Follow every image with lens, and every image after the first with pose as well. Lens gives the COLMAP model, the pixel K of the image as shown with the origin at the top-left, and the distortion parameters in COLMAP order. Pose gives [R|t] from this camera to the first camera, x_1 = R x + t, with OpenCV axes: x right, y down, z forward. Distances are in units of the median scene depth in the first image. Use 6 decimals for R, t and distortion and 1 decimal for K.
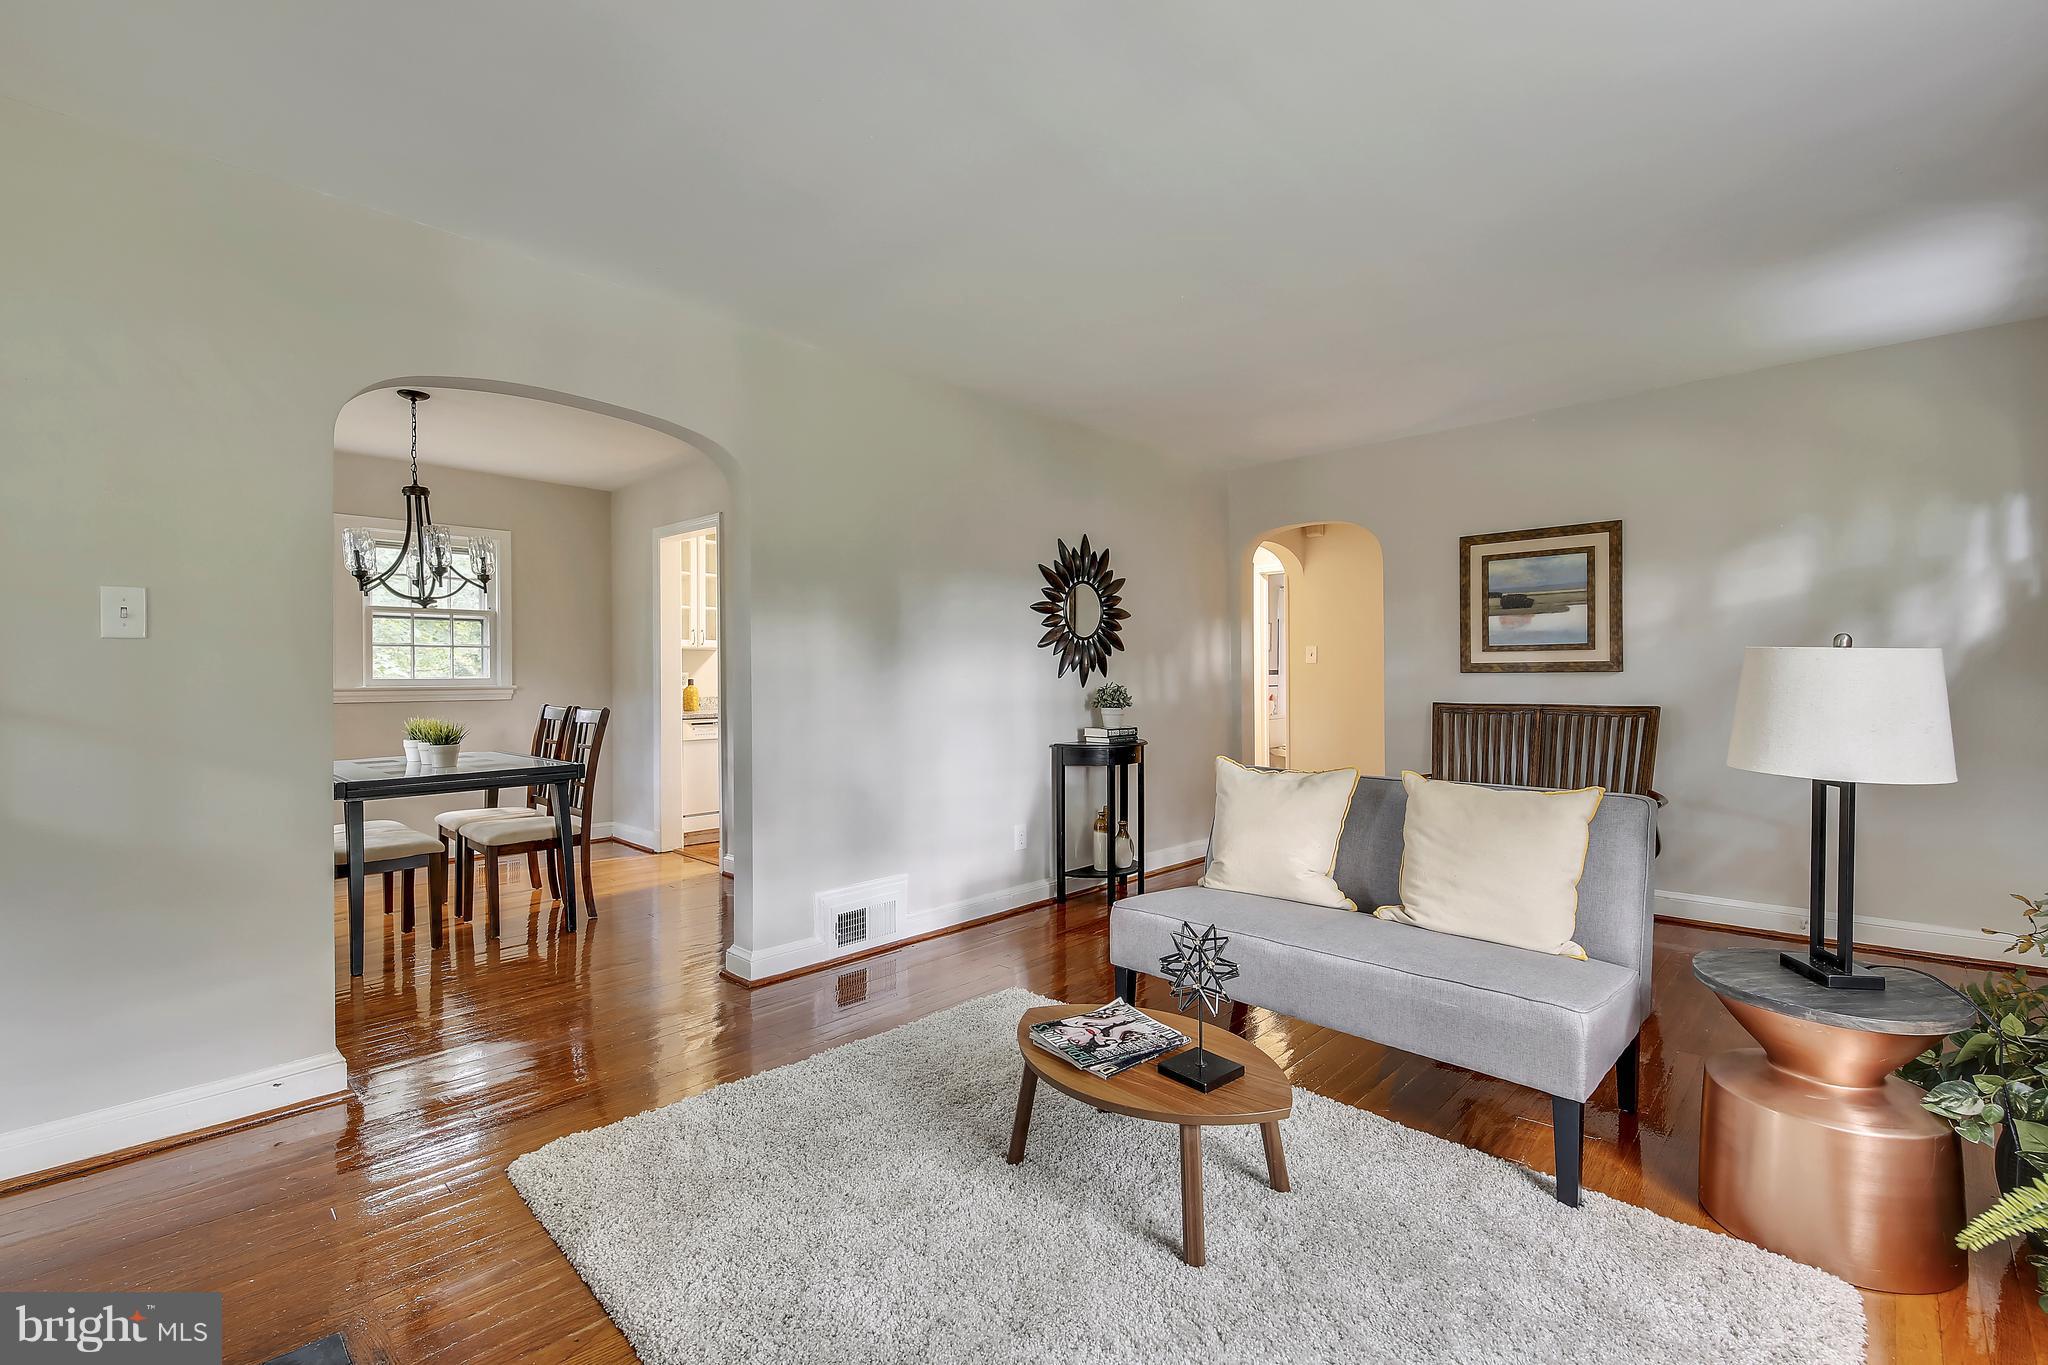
lens RADIAL K [[890.7, 0, 1020.0], [0, 890.7, 668.1], [0, 0, 1]] dist [0.012123, -0.010350]
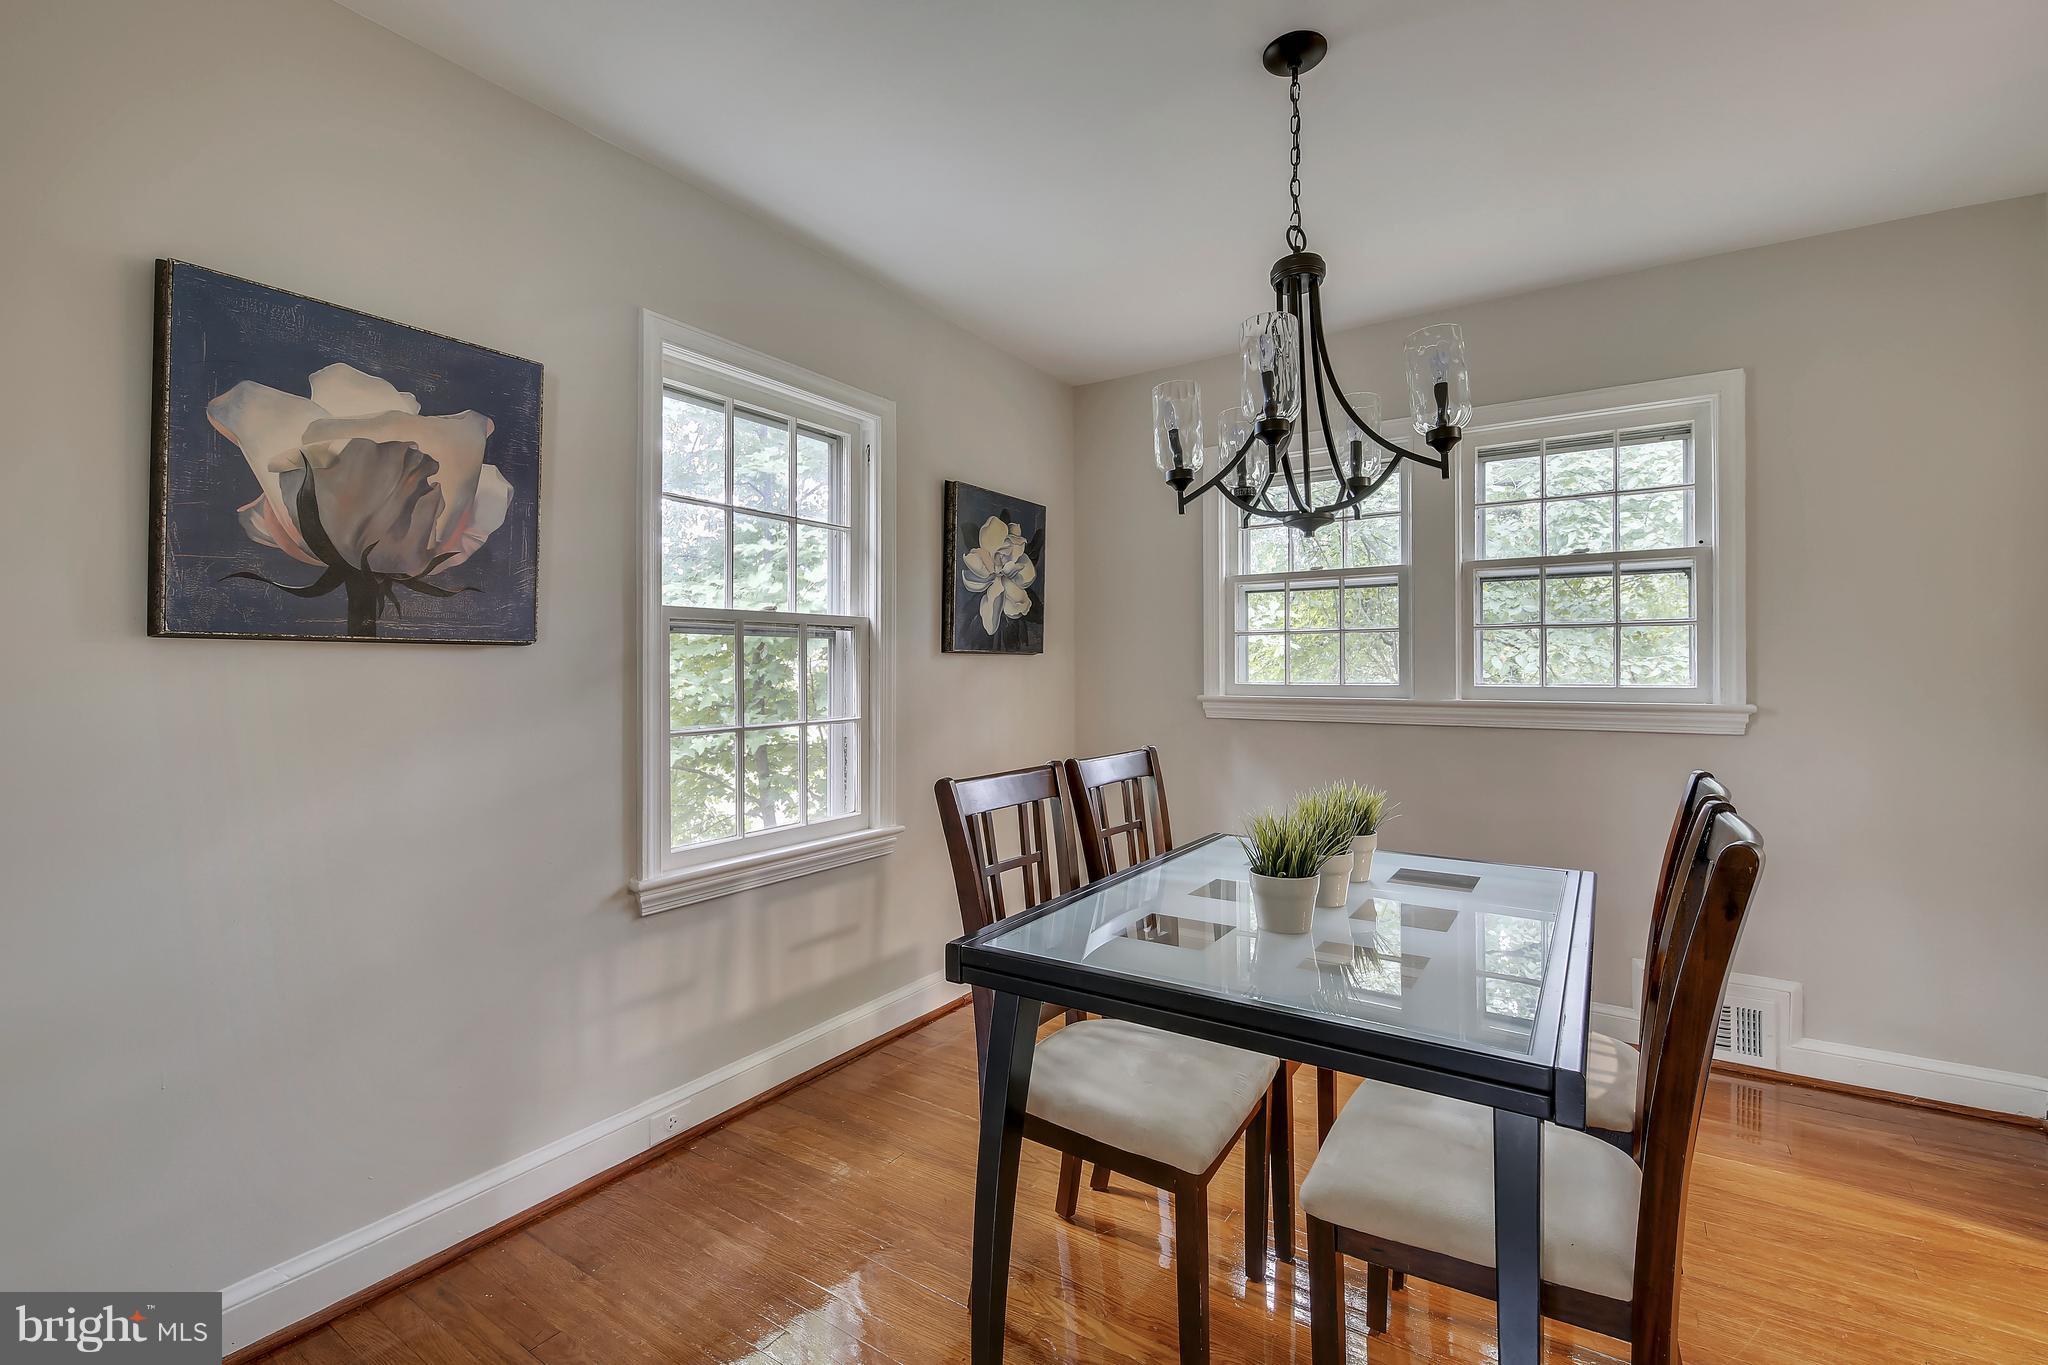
lens RADIAL K [[890.7, 0, 1020.0], [0, 890.7, 668.1], [0, 0, 1]] dist [0.012123, -0.010350]
pose [[0.182654, 0.002602, -0.983174, -0.242597], [0.007414, 0.999964, 0.004023, -0.004673], [0.983149, -0.008024, 0.182628, 0.713714]]
